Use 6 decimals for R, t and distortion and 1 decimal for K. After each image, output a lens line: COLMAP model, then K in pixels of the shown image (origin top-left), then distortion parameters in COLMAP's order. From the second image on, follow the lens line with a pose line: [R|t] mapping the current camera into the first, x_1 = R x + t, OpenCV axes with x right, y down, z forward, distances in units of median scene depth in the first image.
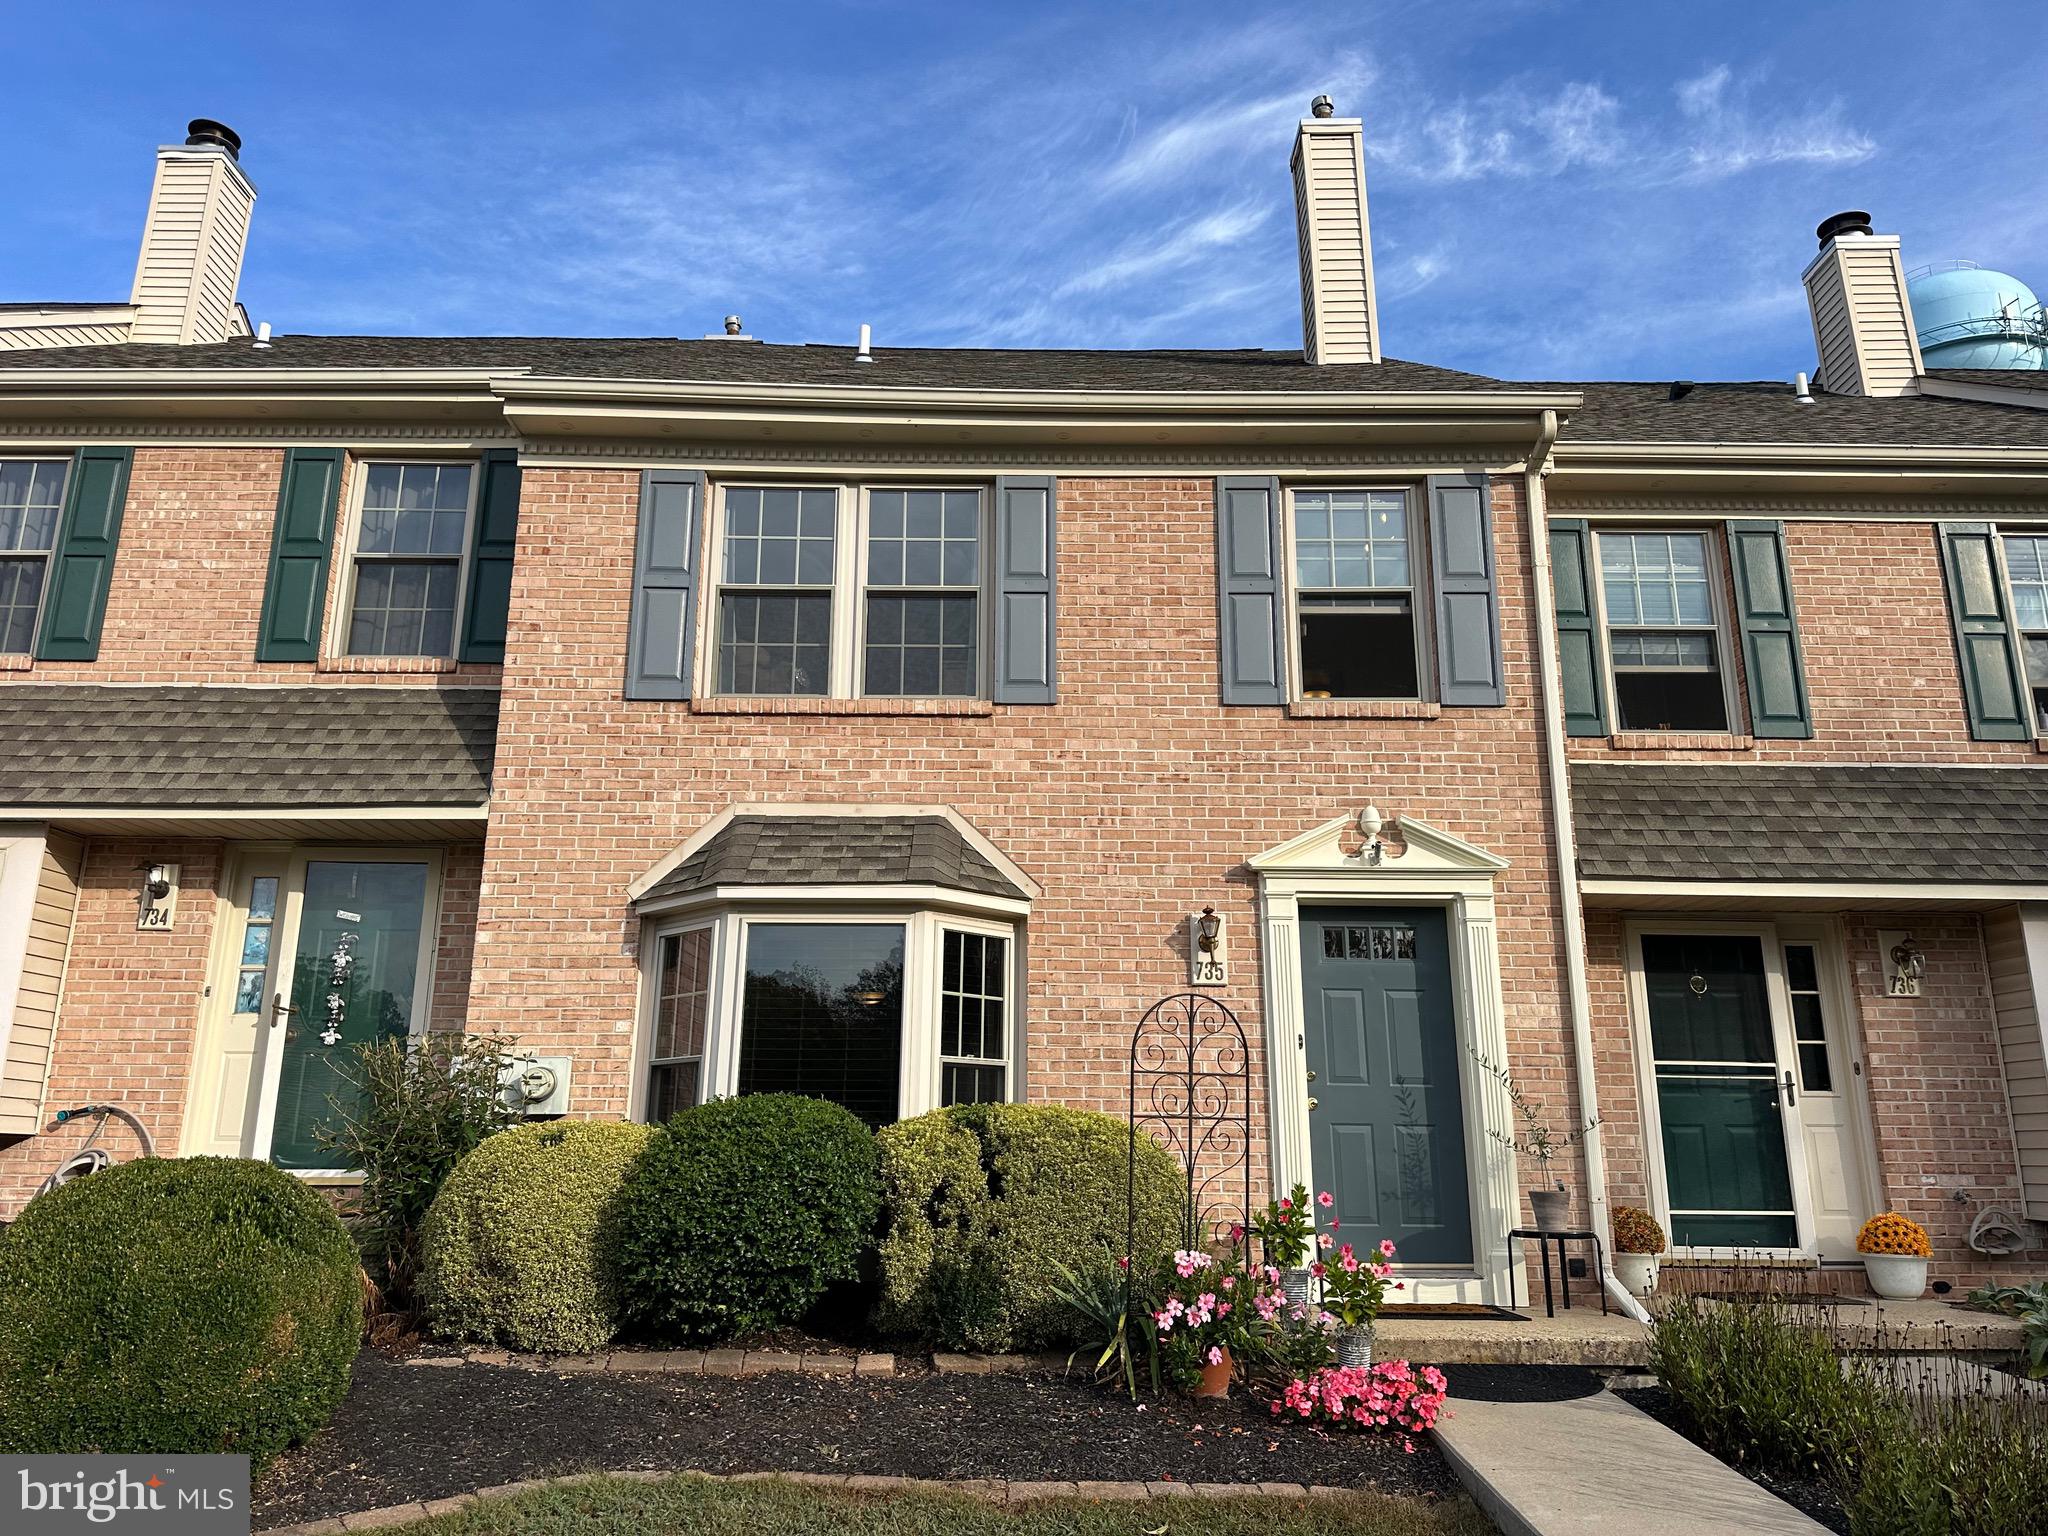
lens RADIAL K [[1424.8, 0, 1016.1], [0, 1424.8, 770.3], [0, 0, 1]] dist [0.157498, -0.287040]
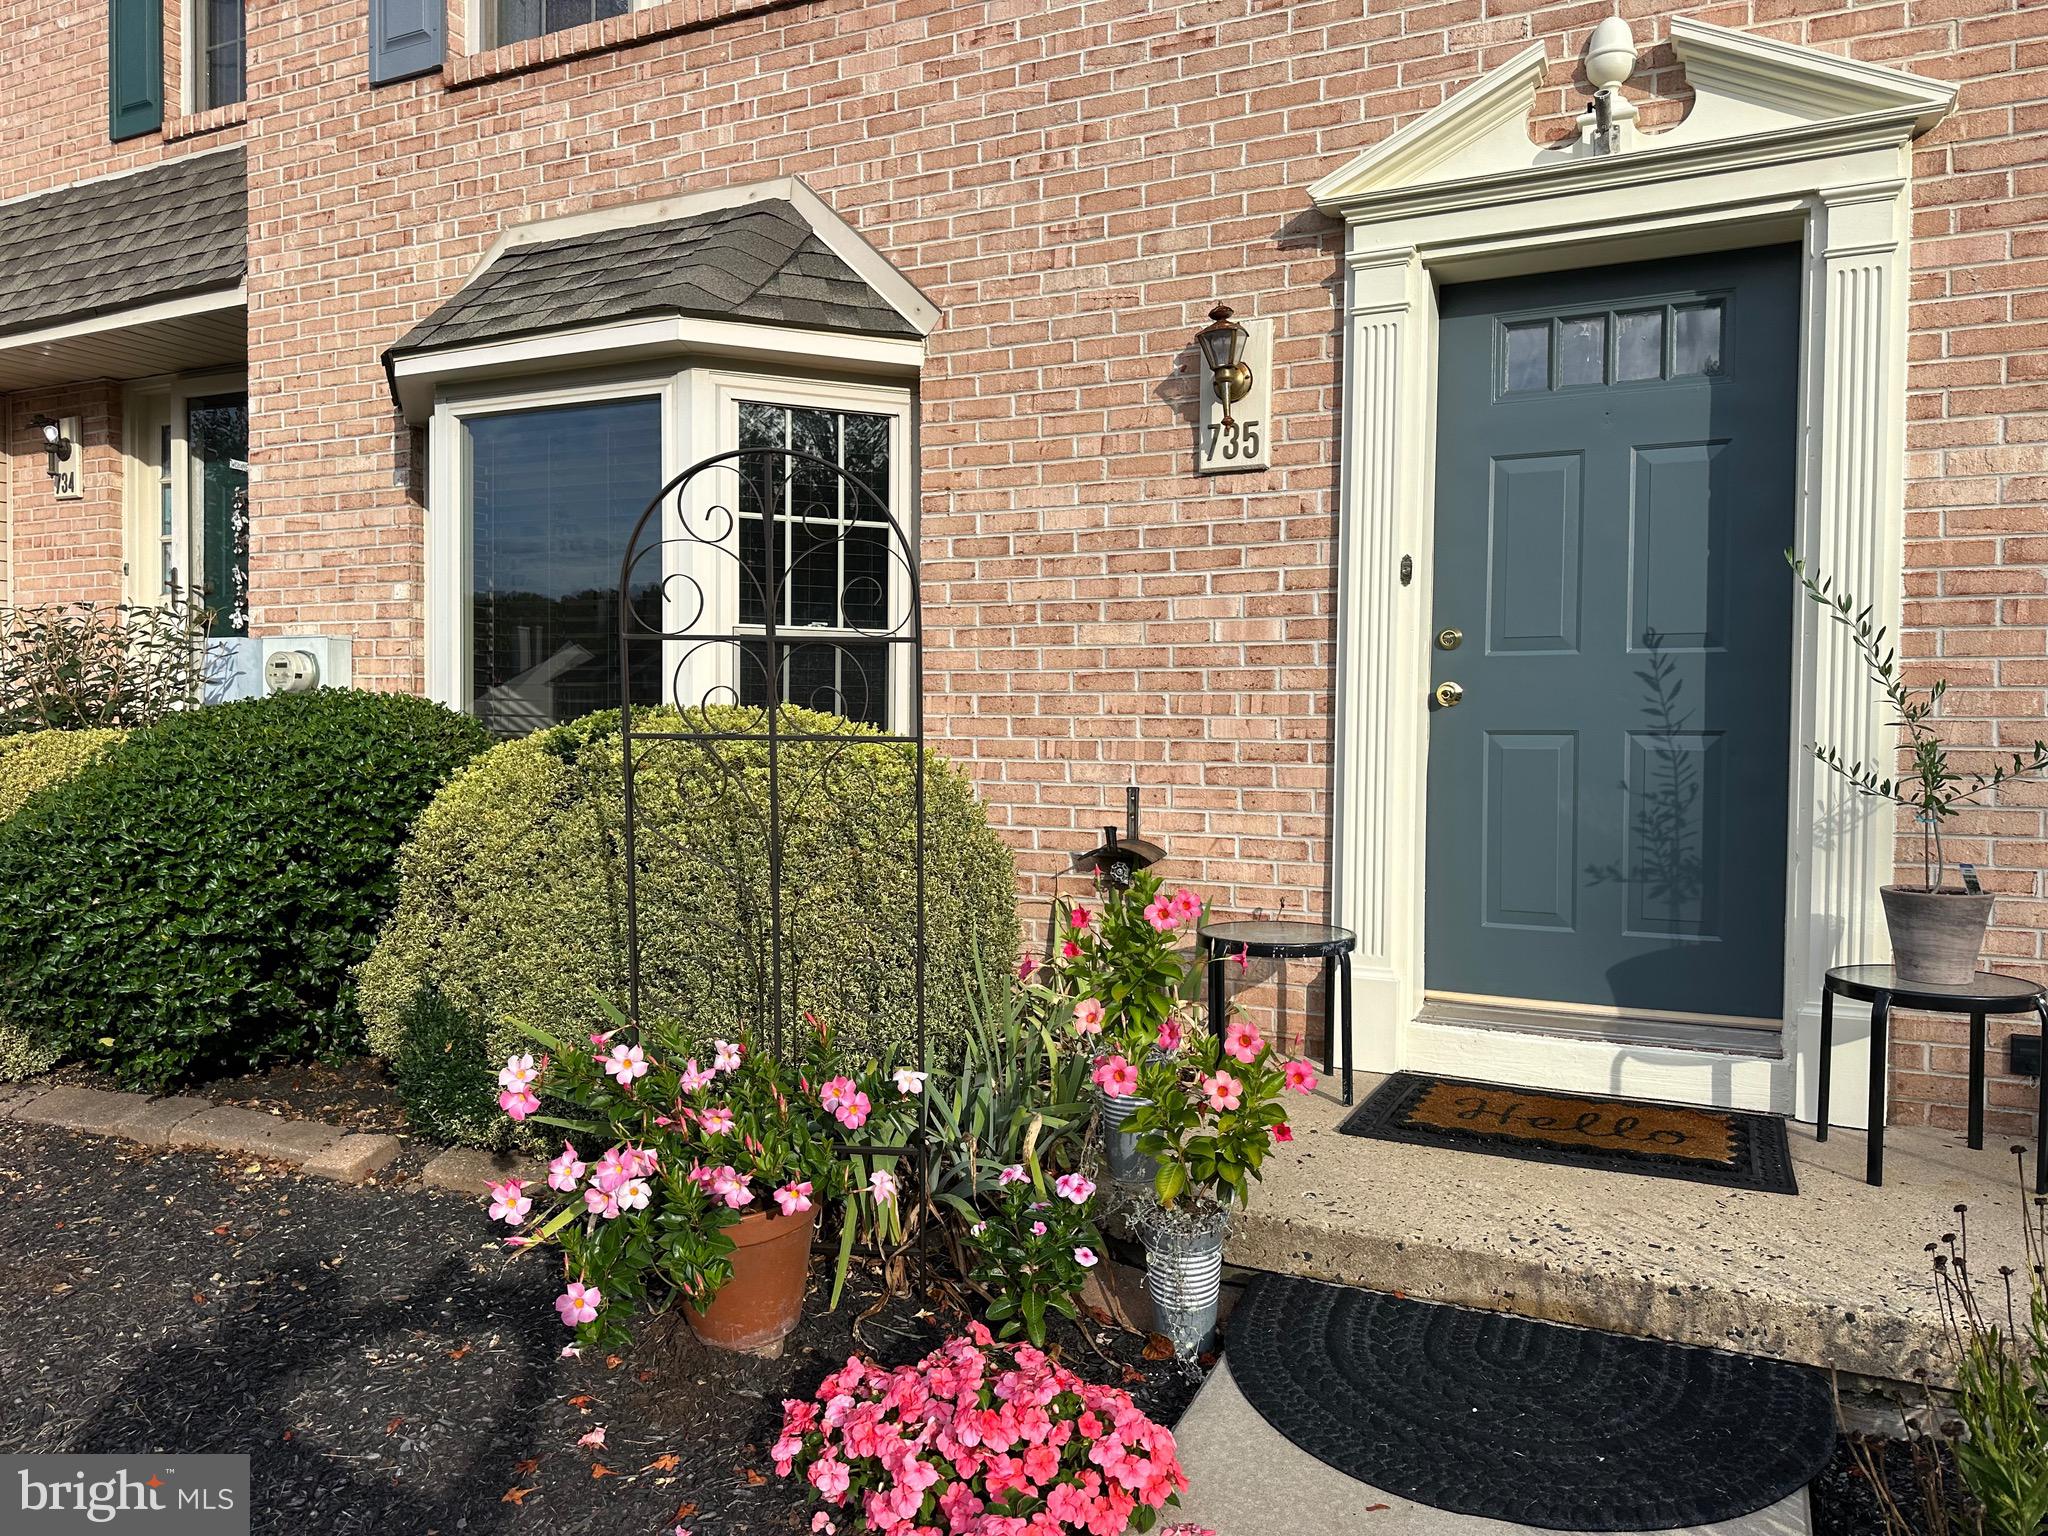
lens RADIAL K [[1444.7, 0, 1024.8], [0, 1444.7, 777.1], [0, 0, 1]] dist [0.016551, -0.019489]
pose [[0.902512, 0.015812, -0.430373, 0.279372], [0.107115, 0.959681, 0.259883, 0.111823], [0.417130, -0.280647, 0.864430, 0.491810]]
